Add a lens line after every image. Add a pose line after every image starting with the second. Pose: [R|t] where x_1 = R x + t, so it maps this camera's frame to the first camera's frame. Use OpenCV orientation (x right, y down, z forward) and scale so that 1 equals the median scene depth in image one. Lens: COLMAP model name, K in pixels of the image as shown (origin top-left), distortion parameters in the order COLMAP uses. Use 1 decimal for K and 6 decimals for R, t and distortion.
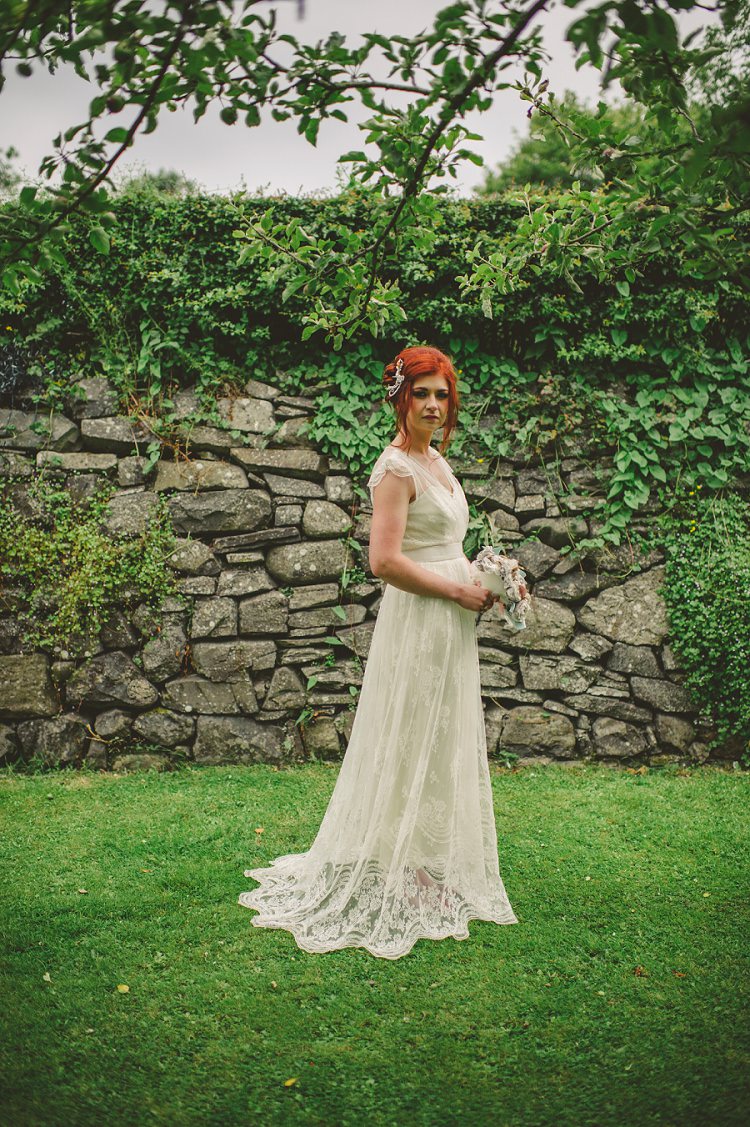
lens RADIAL K [[1093.9, 0, 376.3], [0, 1093.9, 570.0], [0, 0, 1]] dist [-0.086522, 0.000000]
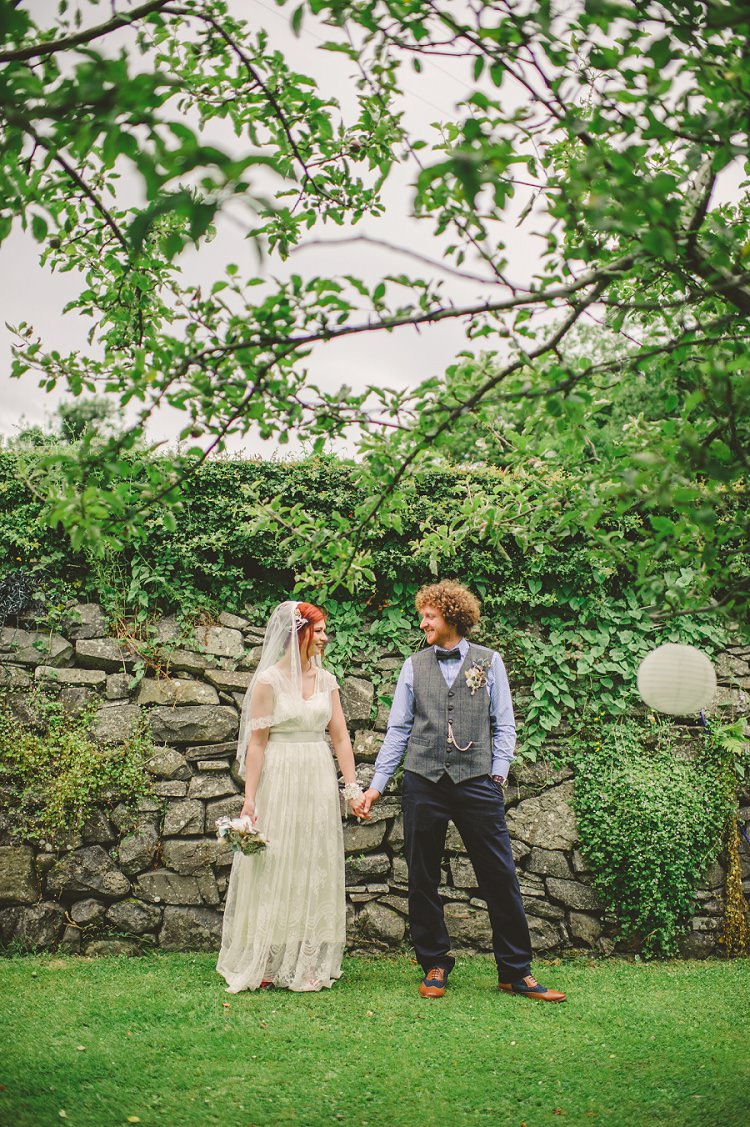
lens RADIAL K [[1093.9, 0, 373.8], [0, 1093.9, 570.0], [0, 0, 1]] dist [-0.086522, 0.000000]
pose [[0.996407, 0.037720, 0.075834, -0.047185], [-0.021886, 0.979612, -0.199702, 0.012620], [-0.081821, 0.197325, 0.976918, -0.171115]]
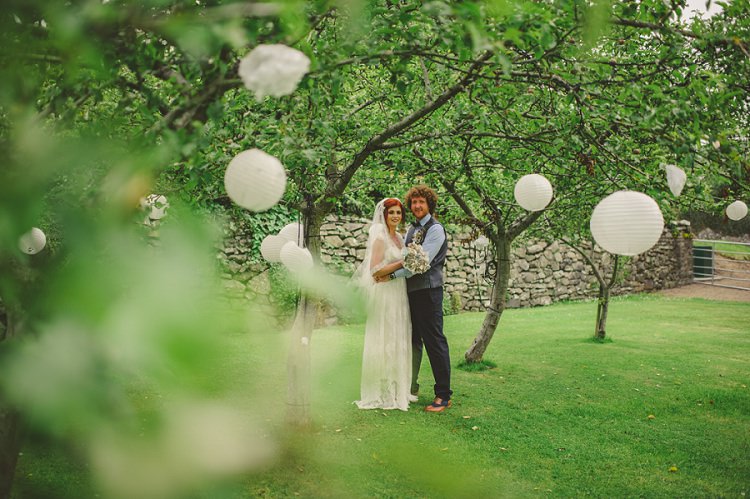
lens RADIAL K [[728.0, 0, 375.0], [0, 728.0, 249.5], [0, 0, 1]] dist [-0.086522, 0.000000]
pose [[0.759182, 0.004013, 0.650866, -0.899637], [0.041078, 0.997692, -0.054066, 0.066297], [-0.649581, 0.067782, 0.757265, -0.836307]]
